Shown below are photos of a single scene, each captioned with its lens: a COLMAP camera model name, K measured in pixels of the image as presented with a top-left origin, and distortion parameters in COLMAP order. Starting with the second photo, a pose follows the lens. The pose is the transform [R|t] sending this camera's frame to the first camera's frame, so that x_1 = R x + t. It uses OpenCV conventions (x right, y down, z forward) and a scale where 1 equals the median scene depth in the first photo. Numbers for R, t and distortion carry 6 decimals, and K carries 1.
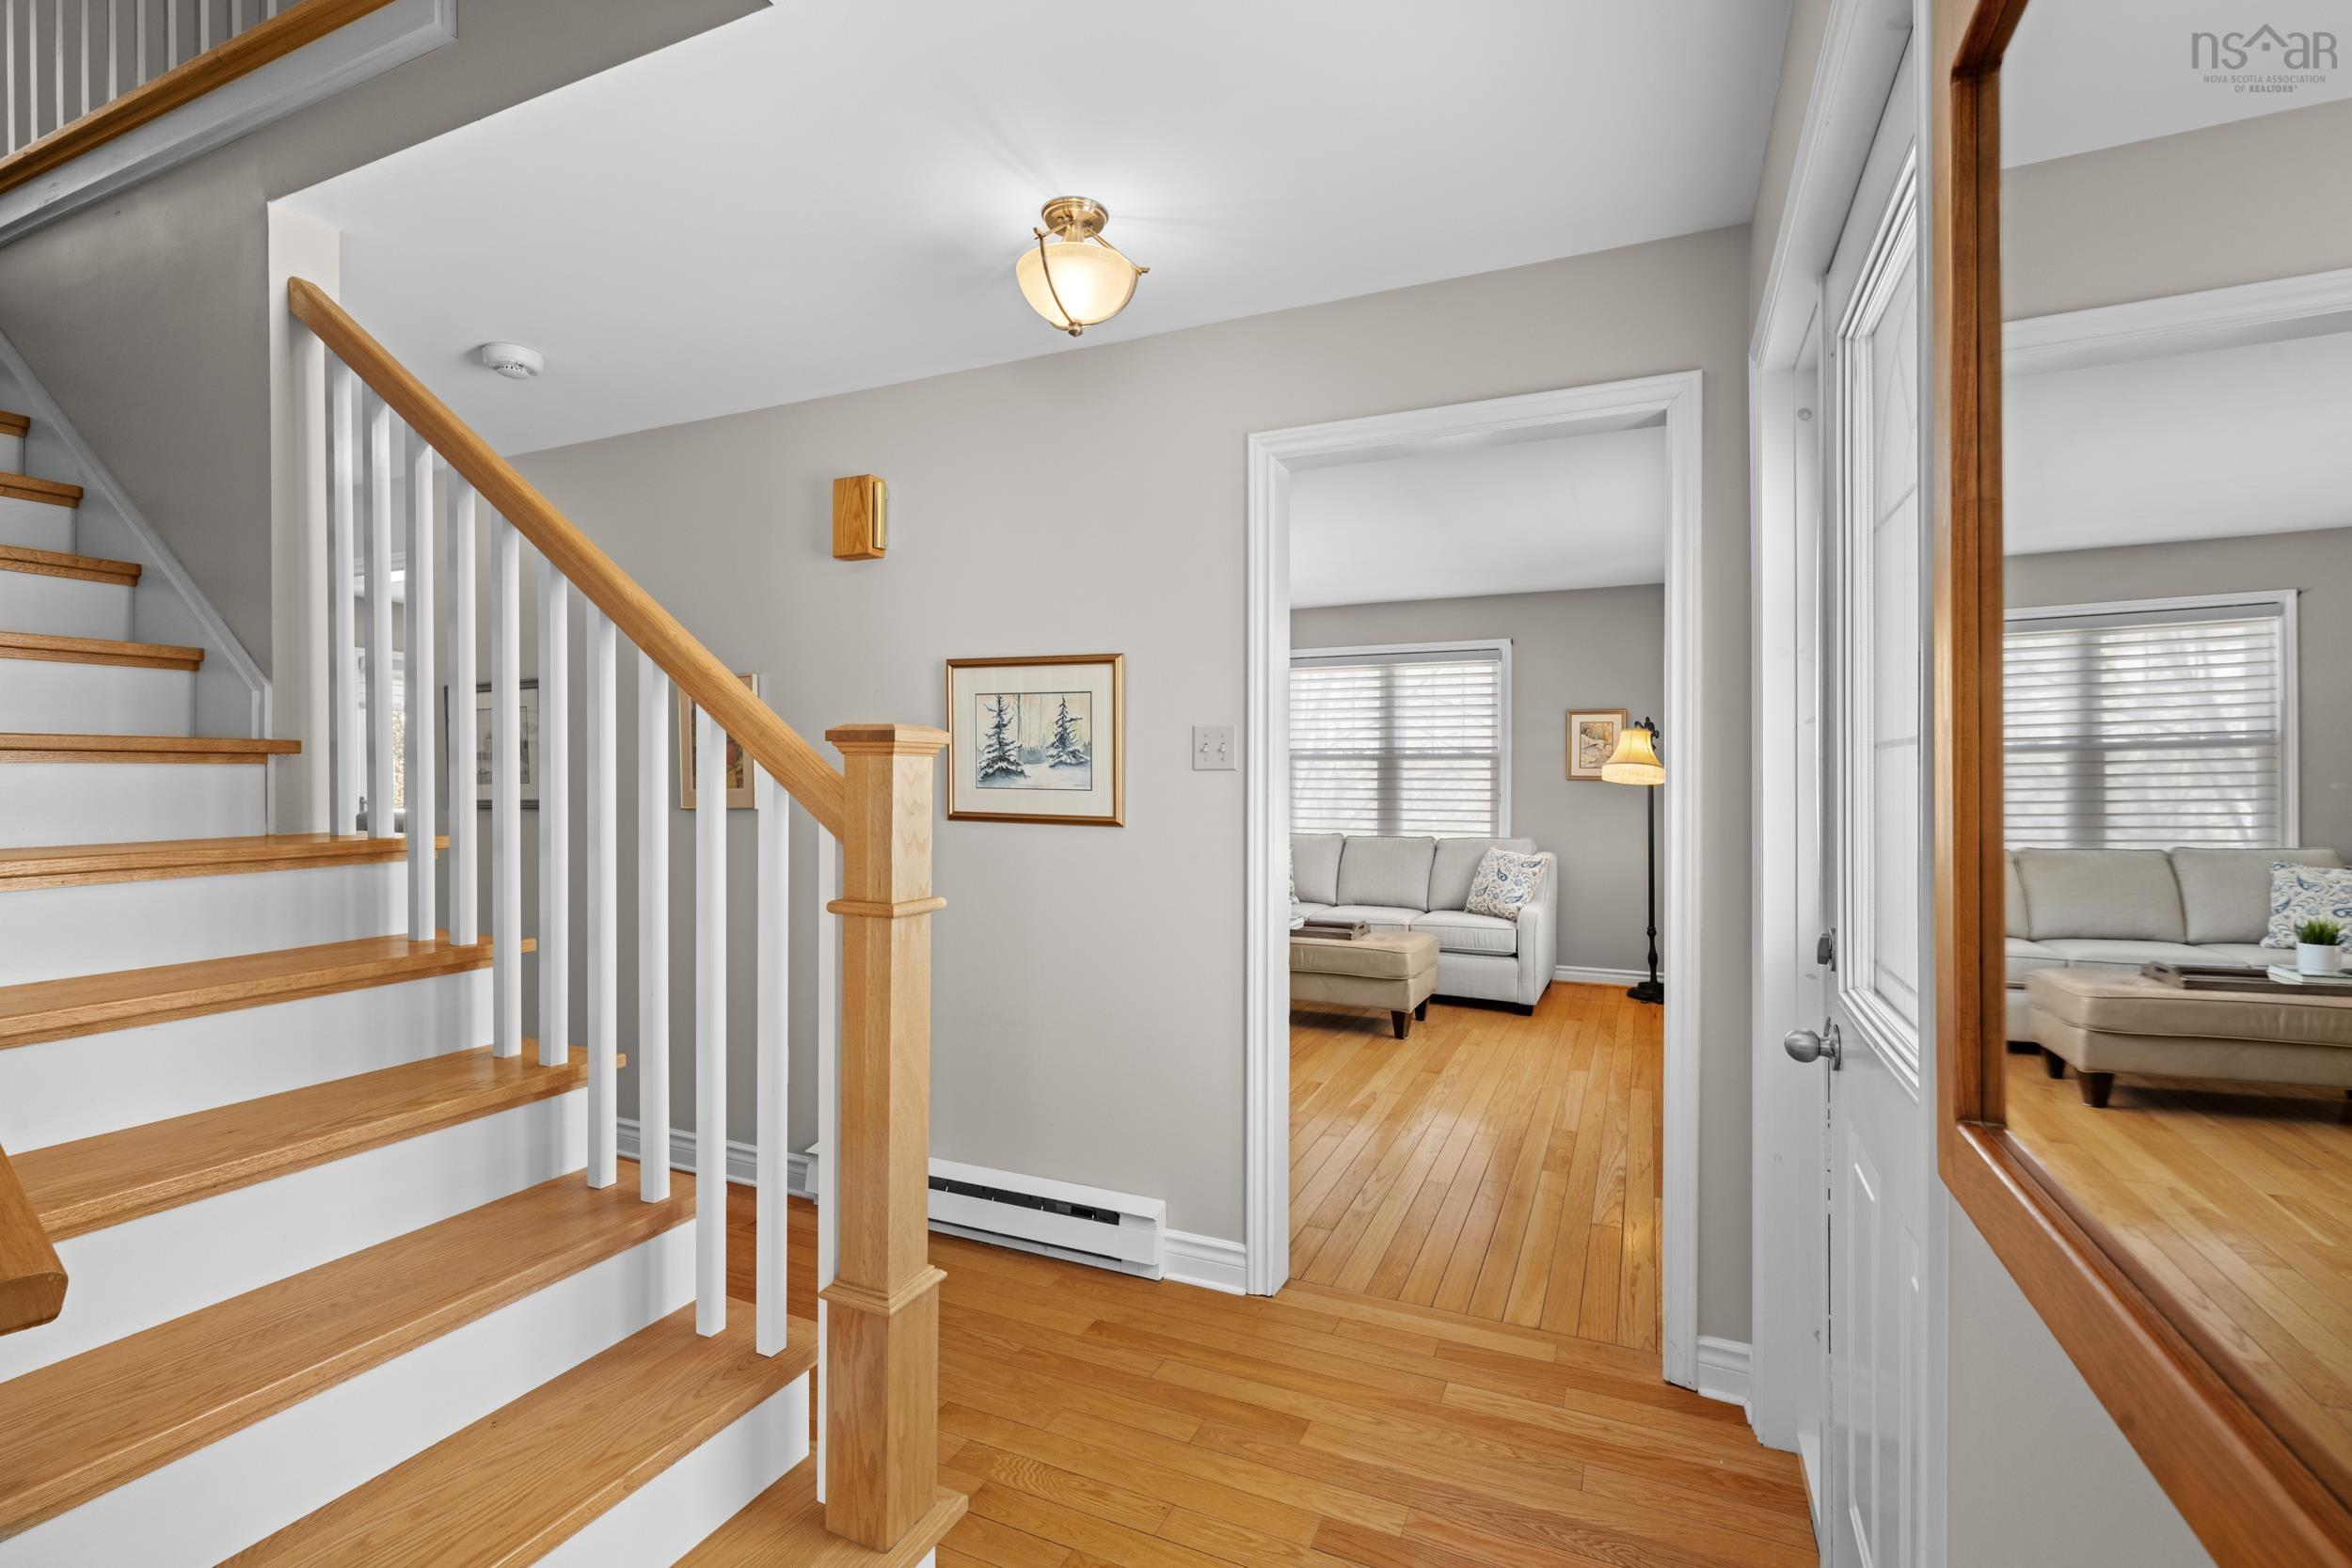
lens RADIAL K [[1053.0, 0, 1176.1], [0, 1053.0, 771.8], [0, 0, 1]] dist [0.008751, 0.000049]
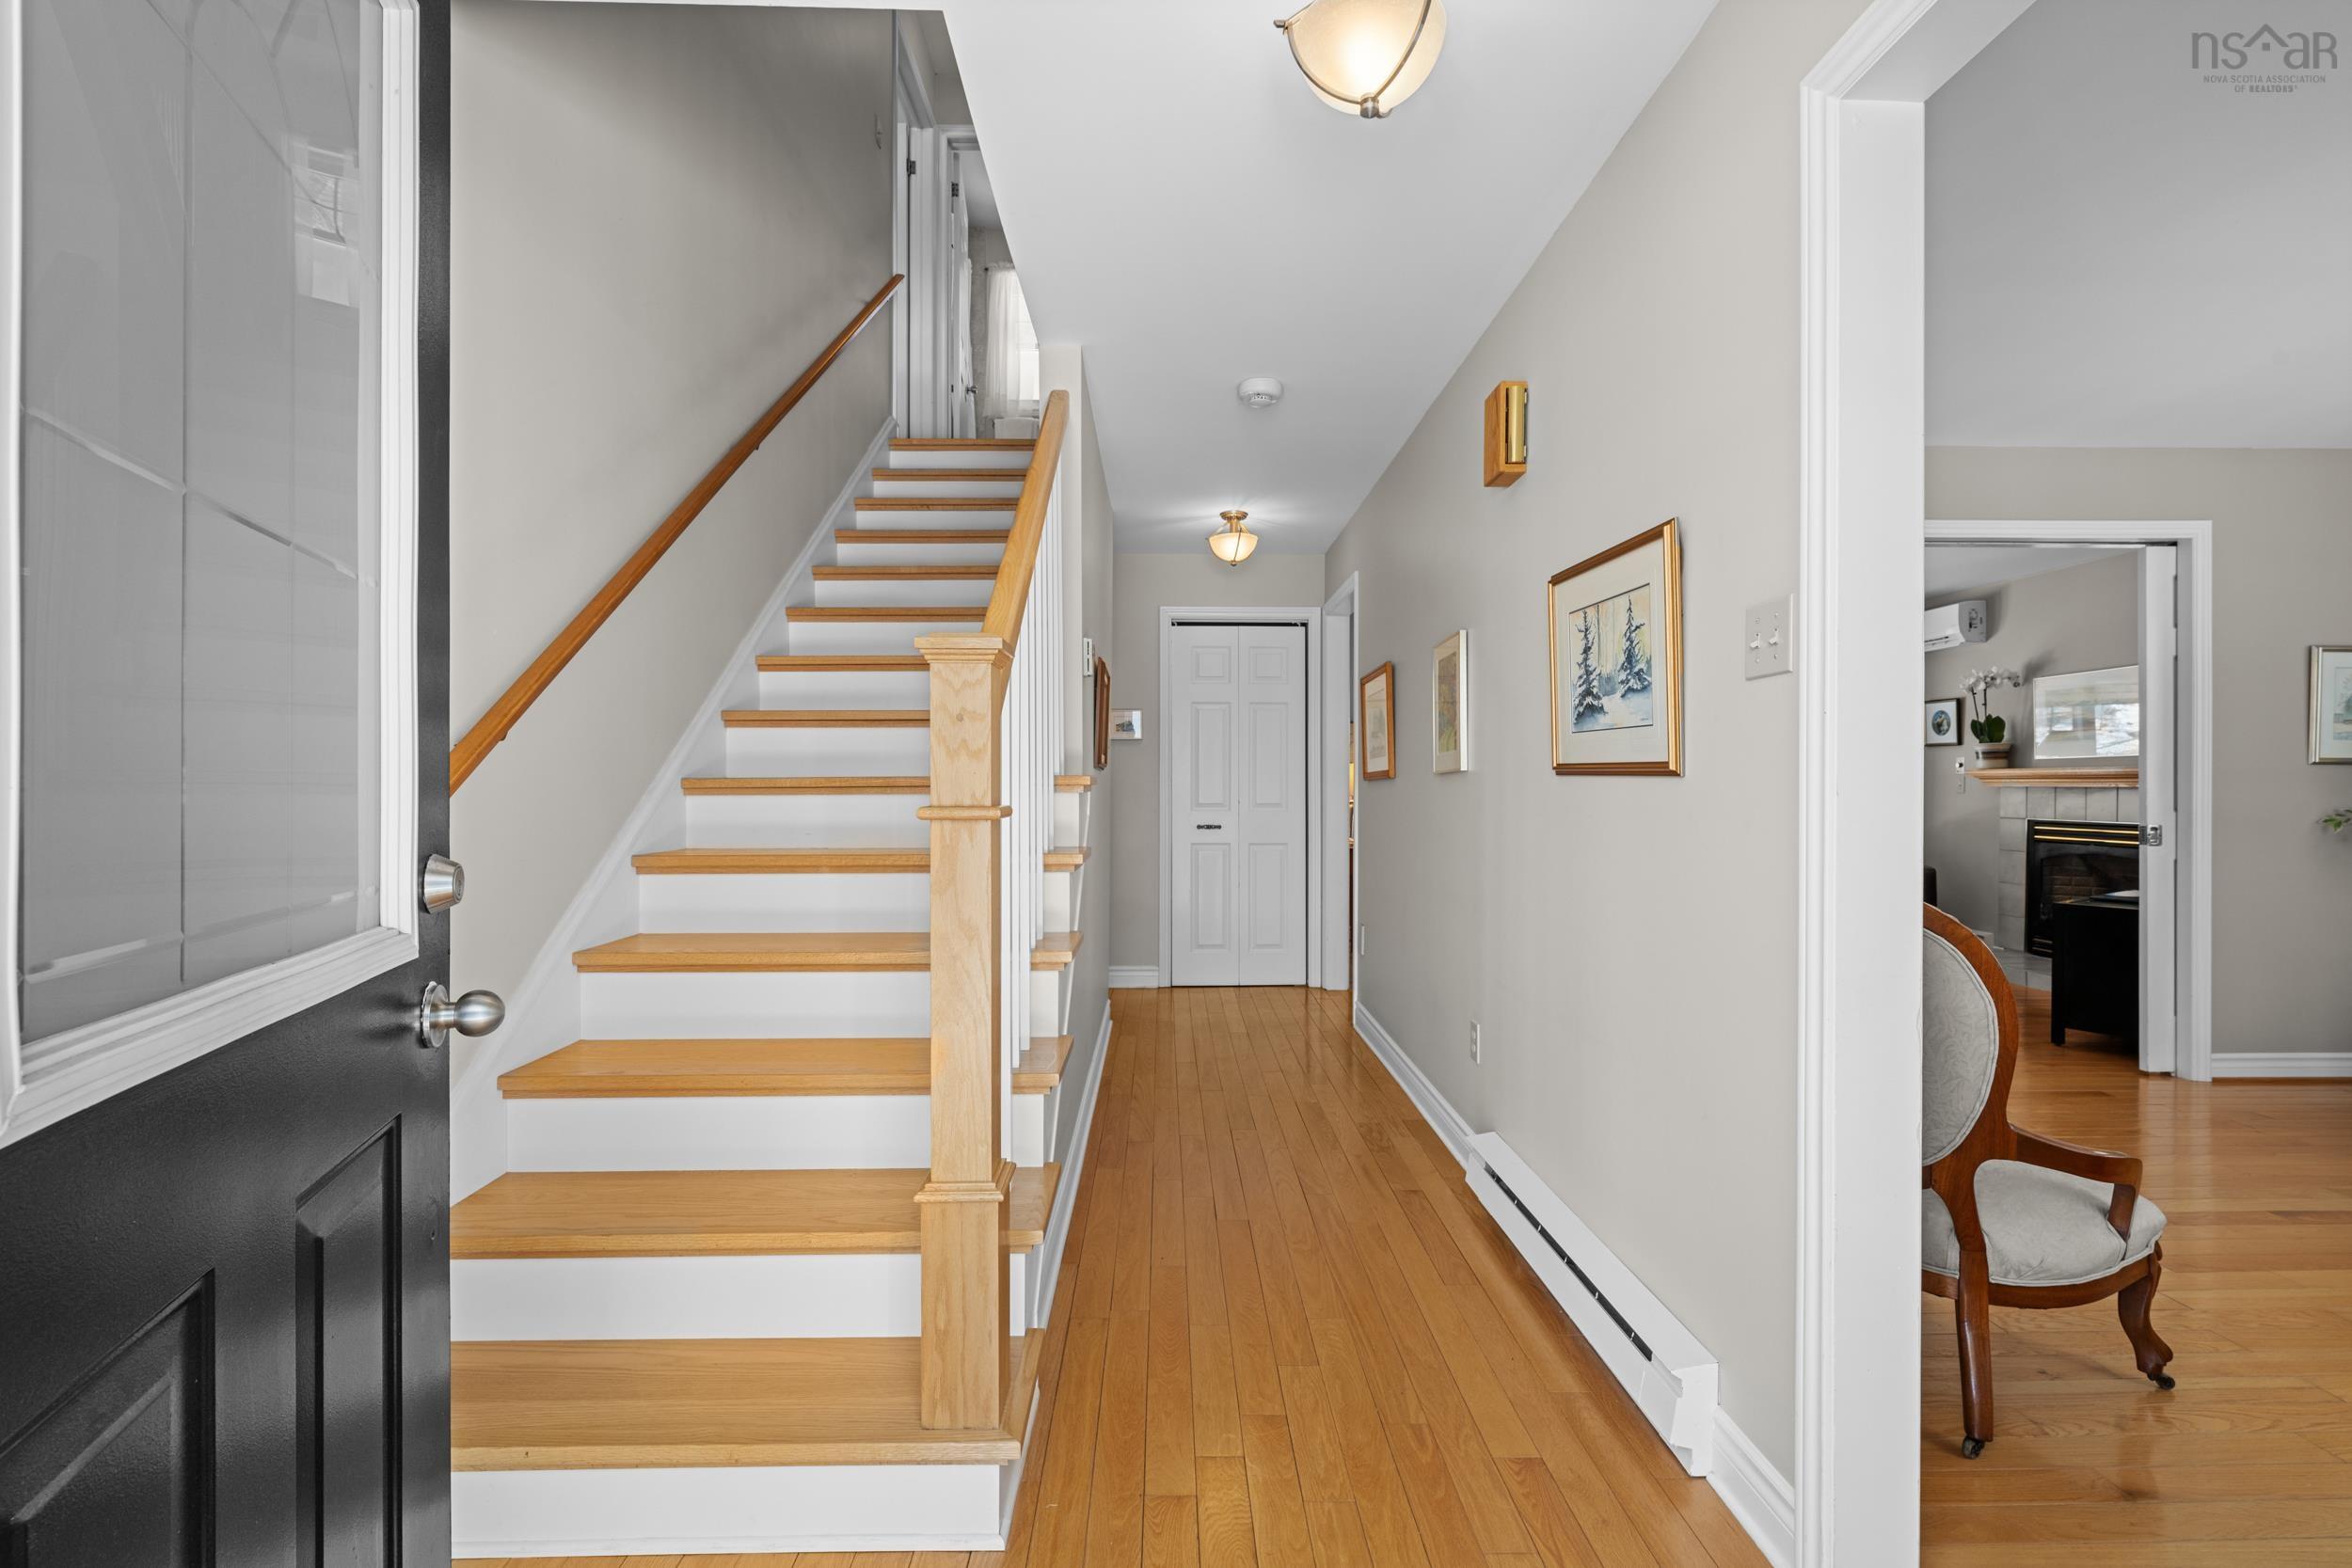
lens RADIAL K [[1039.4, 0, 1178.5], [0, 1039.4, 785.9], [0, 0, 1]] dist [-0.000710, -0.000038]
pose [[0.425052, 0.000037, -0.905169, 0.191019], [0.001502, 0.999999, 0.000746, 0.026566], [0.905168, -0.001677, 0.425051, 0.200165]]
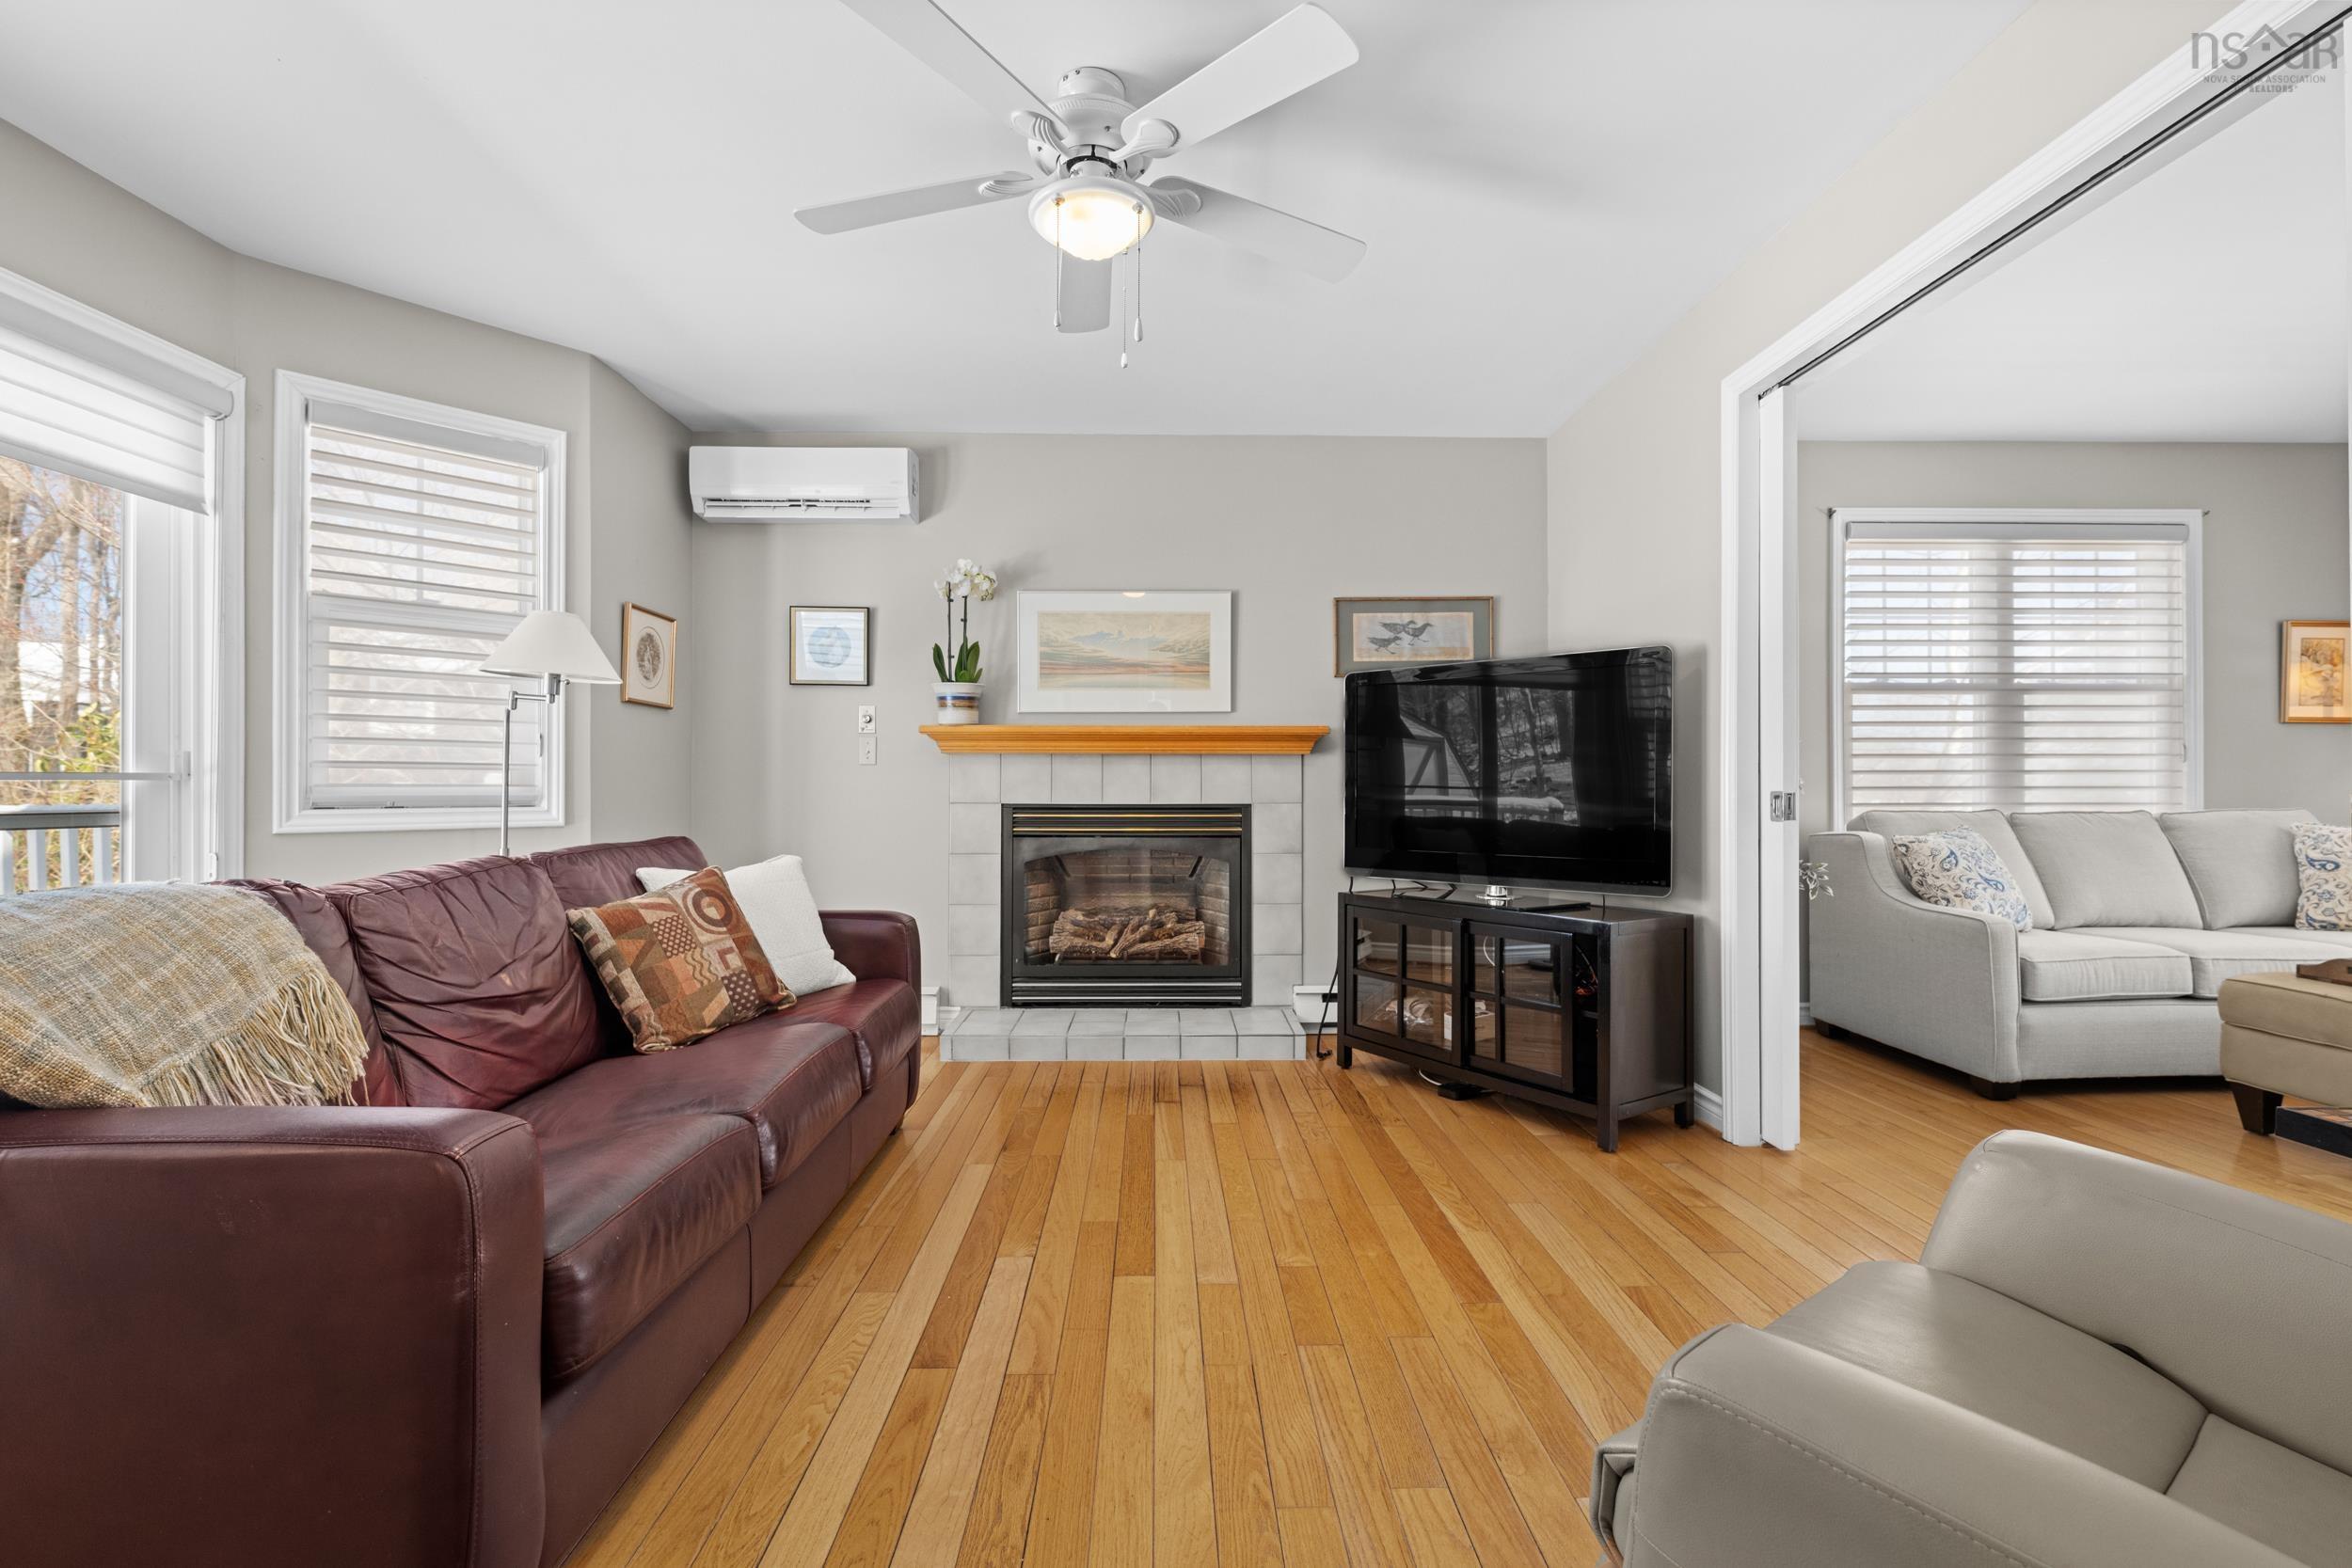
lens RADIAL K [[1039.4, 0, 1178.5], [0, 1039.4, 785.9], [0, 0, 1]] dist [-0.000710, -0.000038]
pose [[0.902068, -0.001354, 0.431593, -0.601015], [0.001793, 0.999998, -0.000611, 0.051315], [-0.431591, 0.001325, 0.902068, 0.759225]]
